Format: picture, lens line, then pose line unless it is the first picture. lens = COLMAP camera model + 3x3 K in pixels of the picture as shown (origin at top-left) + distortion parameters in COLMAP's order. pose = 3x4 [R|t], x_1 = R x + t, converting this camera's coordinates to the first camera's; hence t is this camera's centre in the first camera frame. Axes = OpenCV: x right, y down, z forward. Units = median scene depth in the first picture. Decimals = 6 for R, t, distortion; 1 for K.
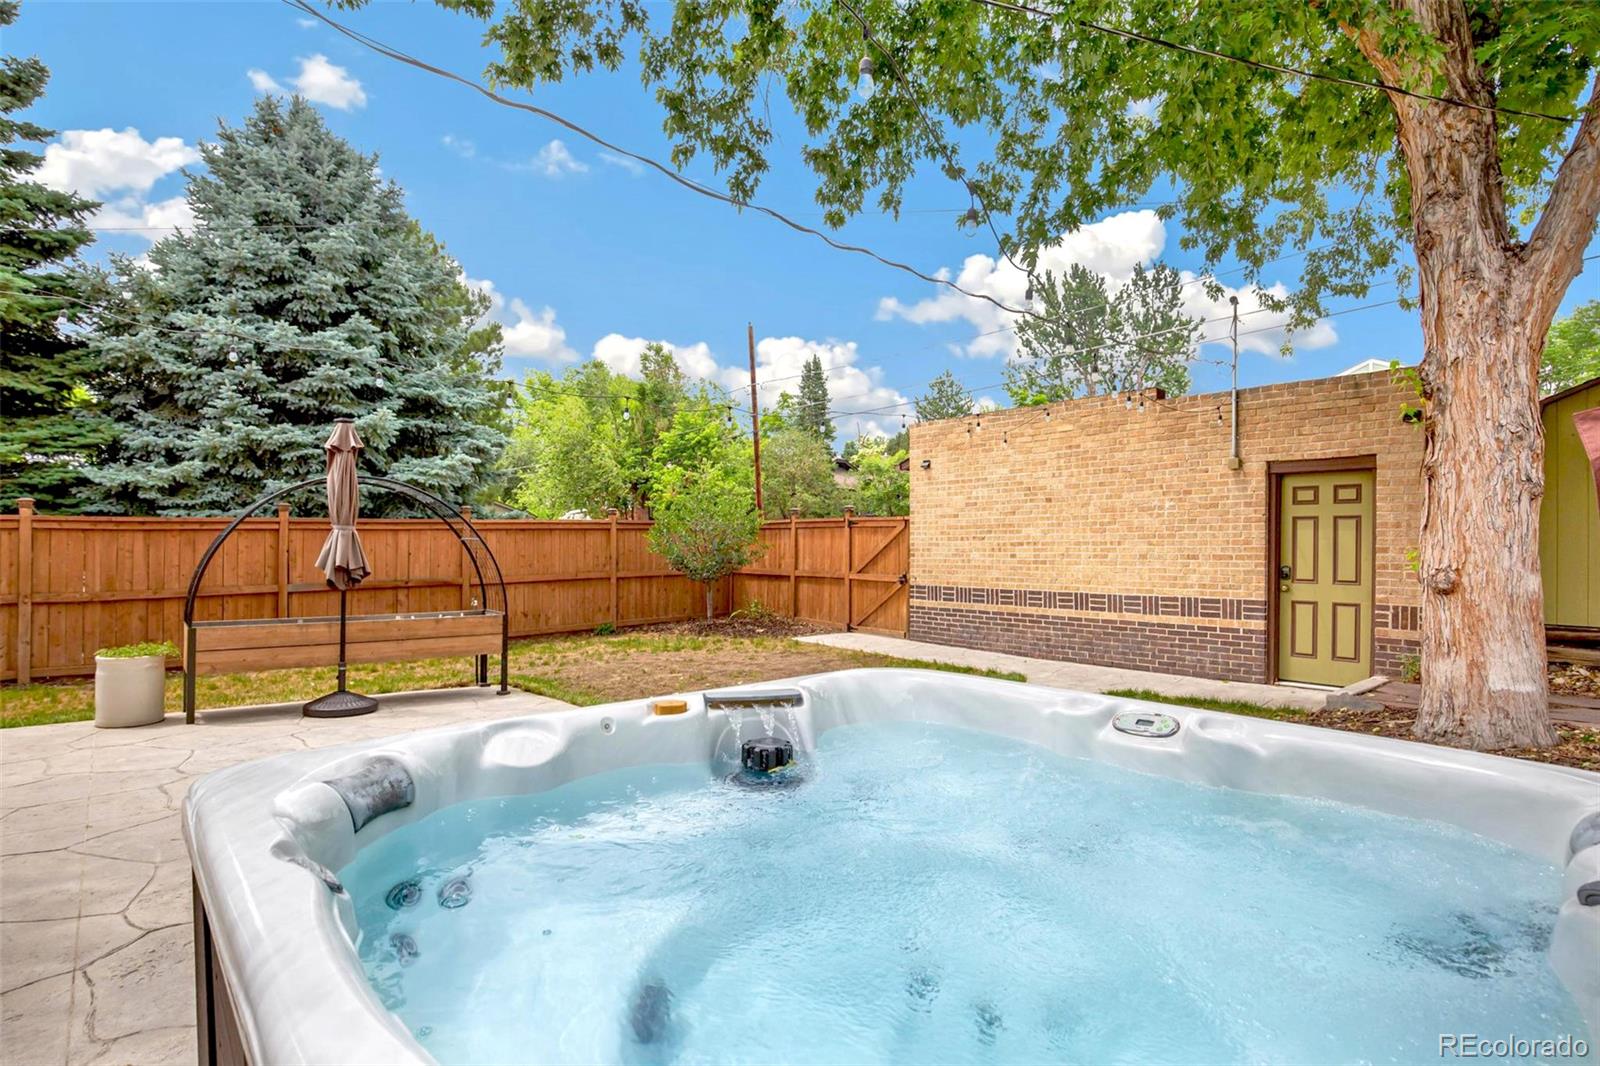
lens RADIAL K [[745.0, 0, 790.0], [0, 745.0, 540.3], [0, 0, 1]] dist [-0.030123, 0.003683]
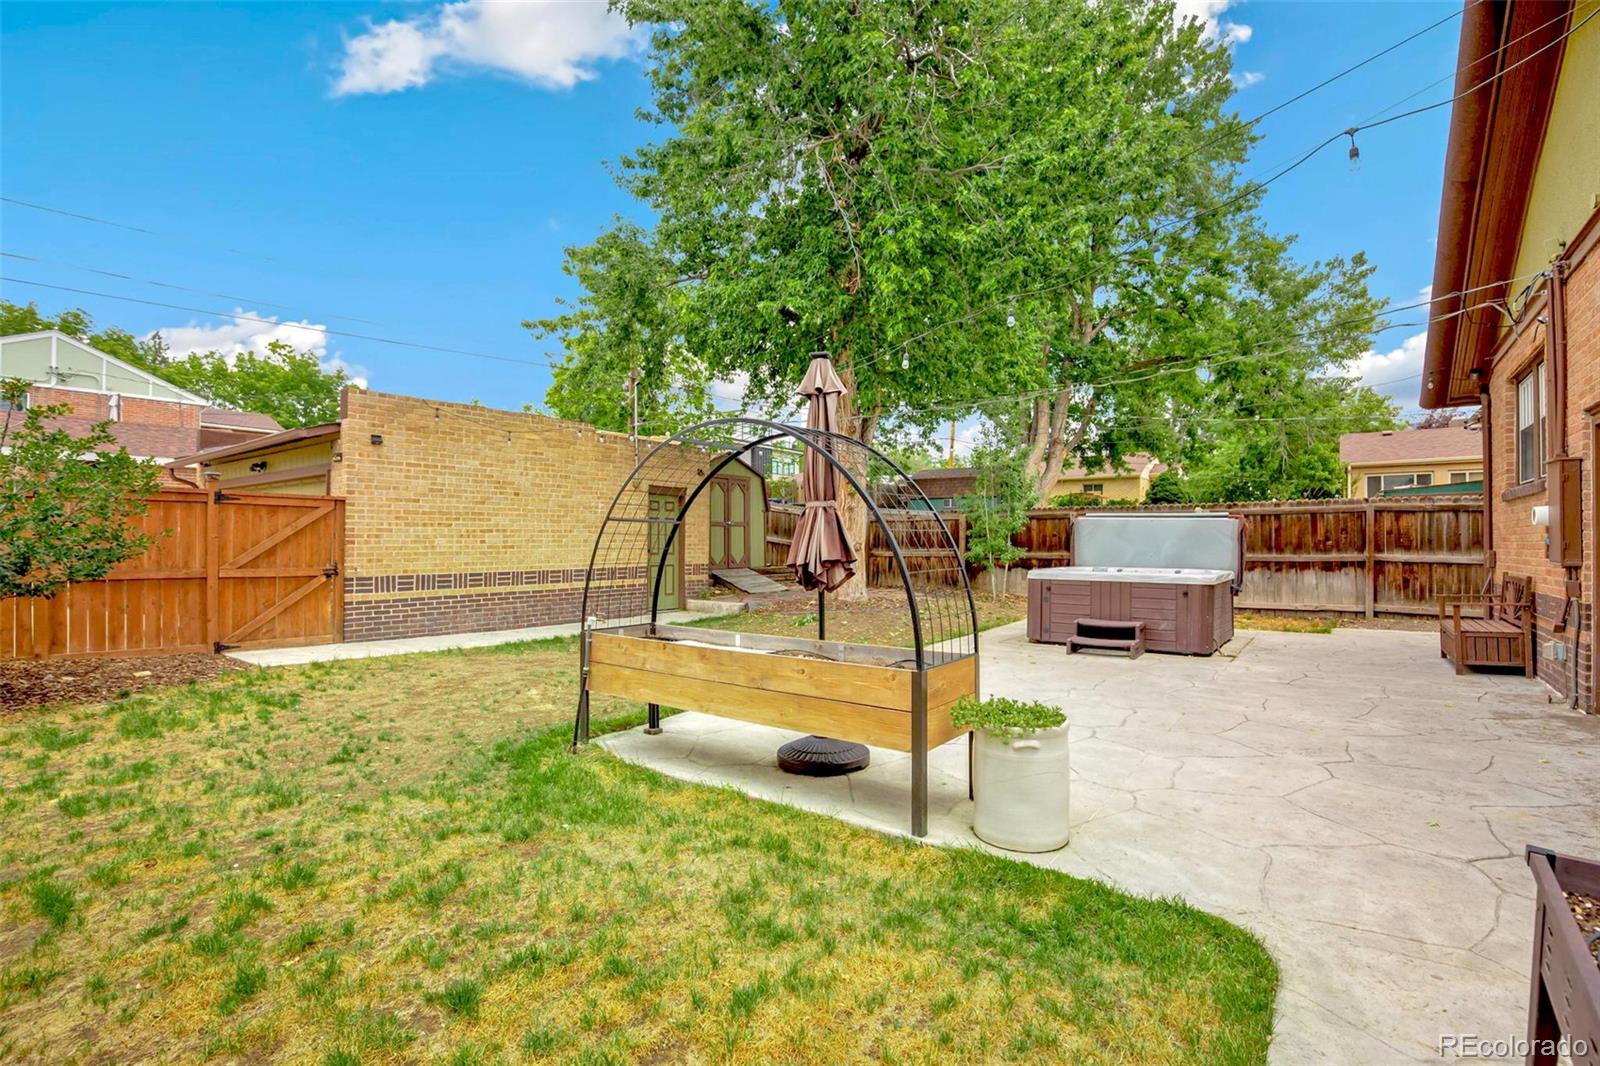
lens RADIAL K [[745.0, 0, 794.2], [0, 745.0, 533.7], [0, 0, 1]] dist [-0.030123, 0.003683]
pose [[-0.176761, 0.008219, 0.984219, -0.865136], [-0.008150, 0.999919, -0.009814, 0.016313], [-0.984220, -0.009757, -0.176680, 0.747779]]
